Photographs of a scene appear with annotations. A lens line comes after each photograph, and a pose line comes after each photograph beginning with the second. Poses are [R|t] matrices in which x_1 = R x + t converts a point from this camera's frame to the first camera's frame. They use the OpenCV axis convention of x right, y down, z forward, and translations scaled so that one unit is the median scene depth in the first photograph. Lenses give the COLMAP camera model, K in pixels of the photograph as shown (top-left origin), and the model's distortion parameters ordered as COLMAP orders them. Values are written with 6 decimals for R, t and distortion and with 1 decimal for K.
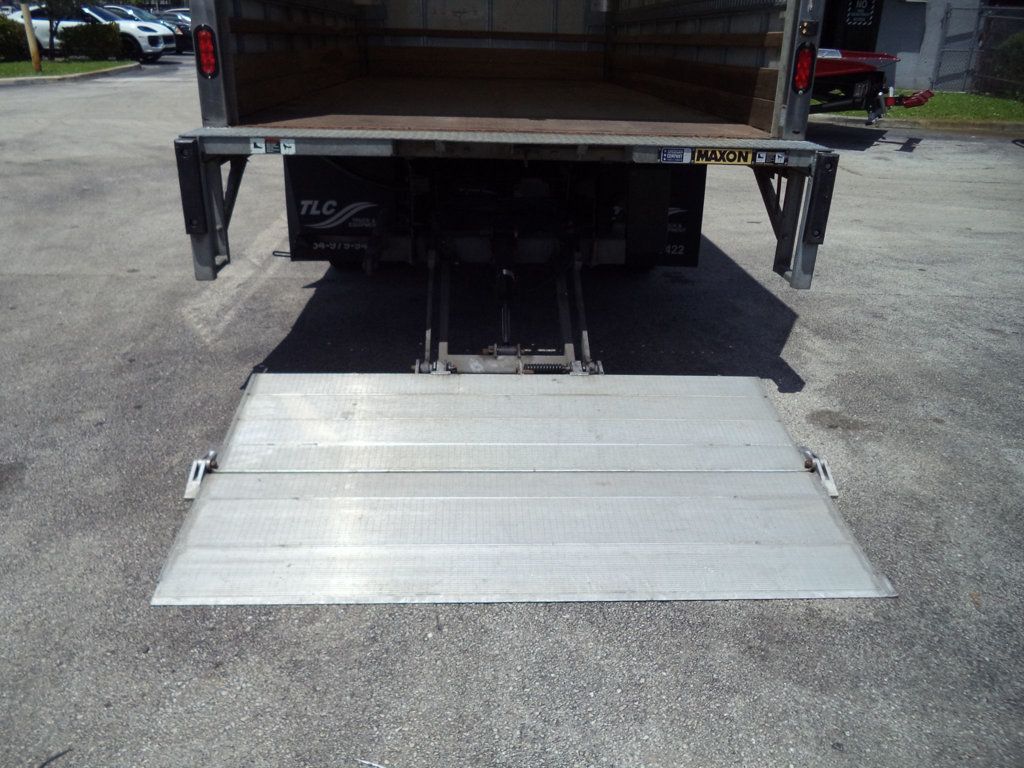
lens RADIAL K [[832.1, 0, 518.9], [0, 832.1, 396.5], [0, 0, 1]] dist [-0.017484, -0.012530]
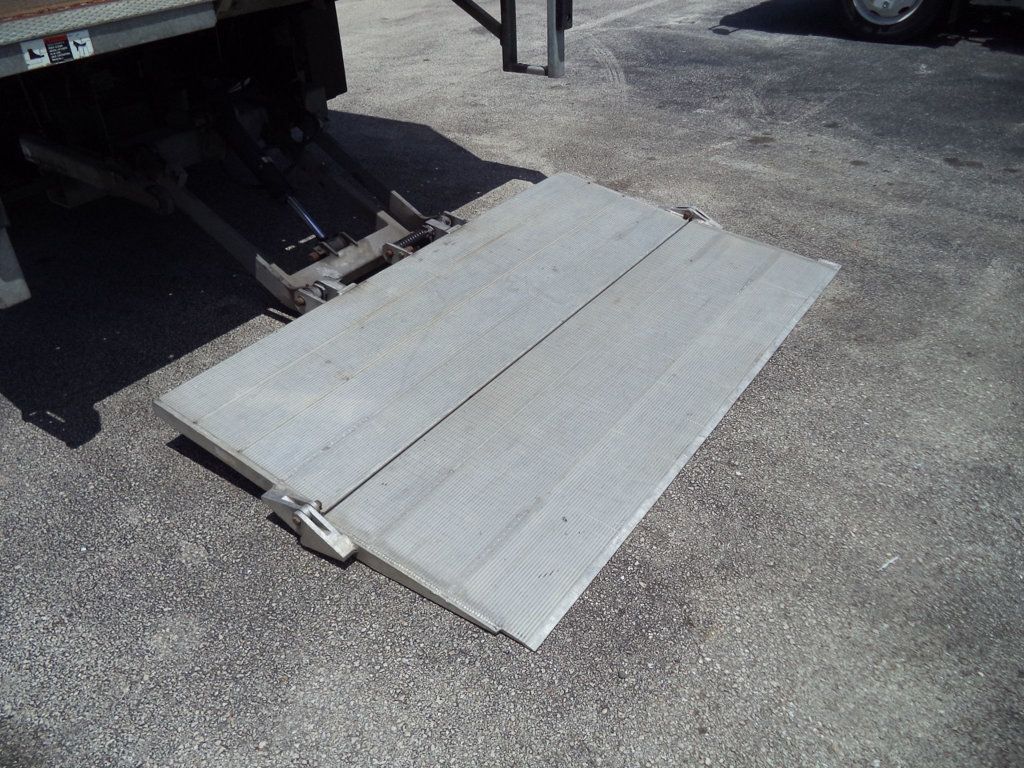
lens RADIAL K [[832.1, 0, 528.8], [0, 832.1, 378.6], [0, 0, 1]] dist [-0.017484, -0.012530]
pose [[0.604689, -0.477918, 0.637138, -0.420818], [0.366056, 0.877230, 0.310599, -0.106103], [-0.707357, 0.045412, 0.705396, 0.237248]]
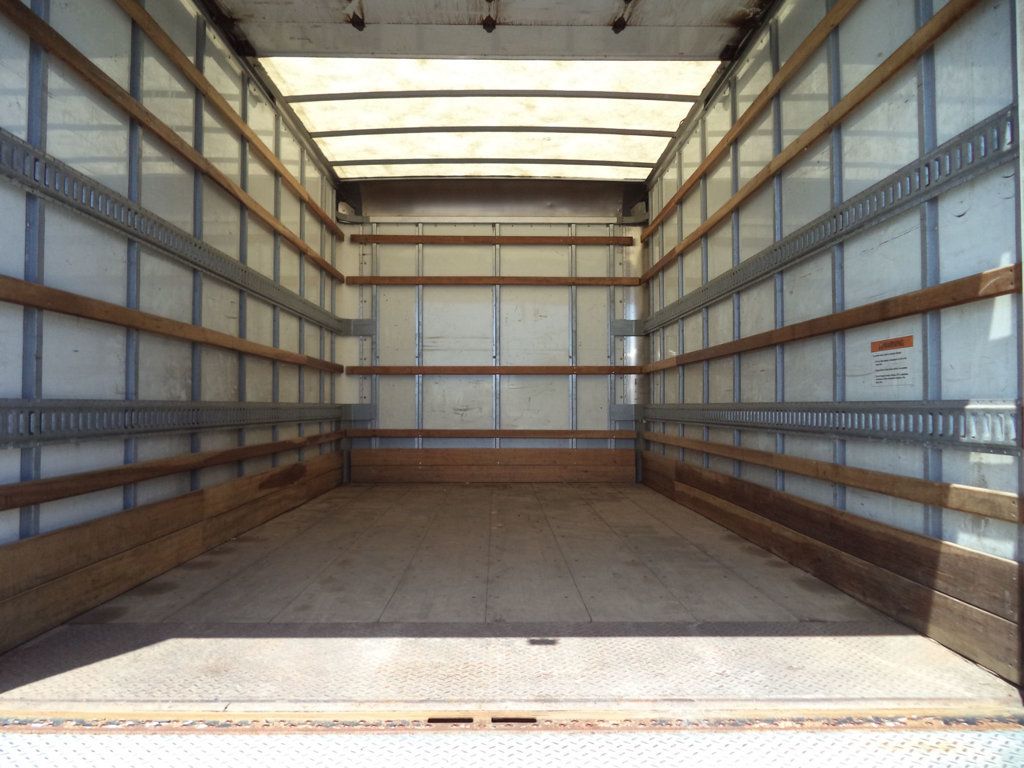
lens RADIAL K [[832.1, 0, 517.9], [0, 832.1, 381.3], [0, 0, 1]] dist [-0.017484, -0.012530]
pose [[0.998981, -0.029912, -0.033797, 0.028490], [0.012864, 0.906481, -0.422052, -0.232134], [0.043261, 0.421187, 0.905942, 0.390673]]
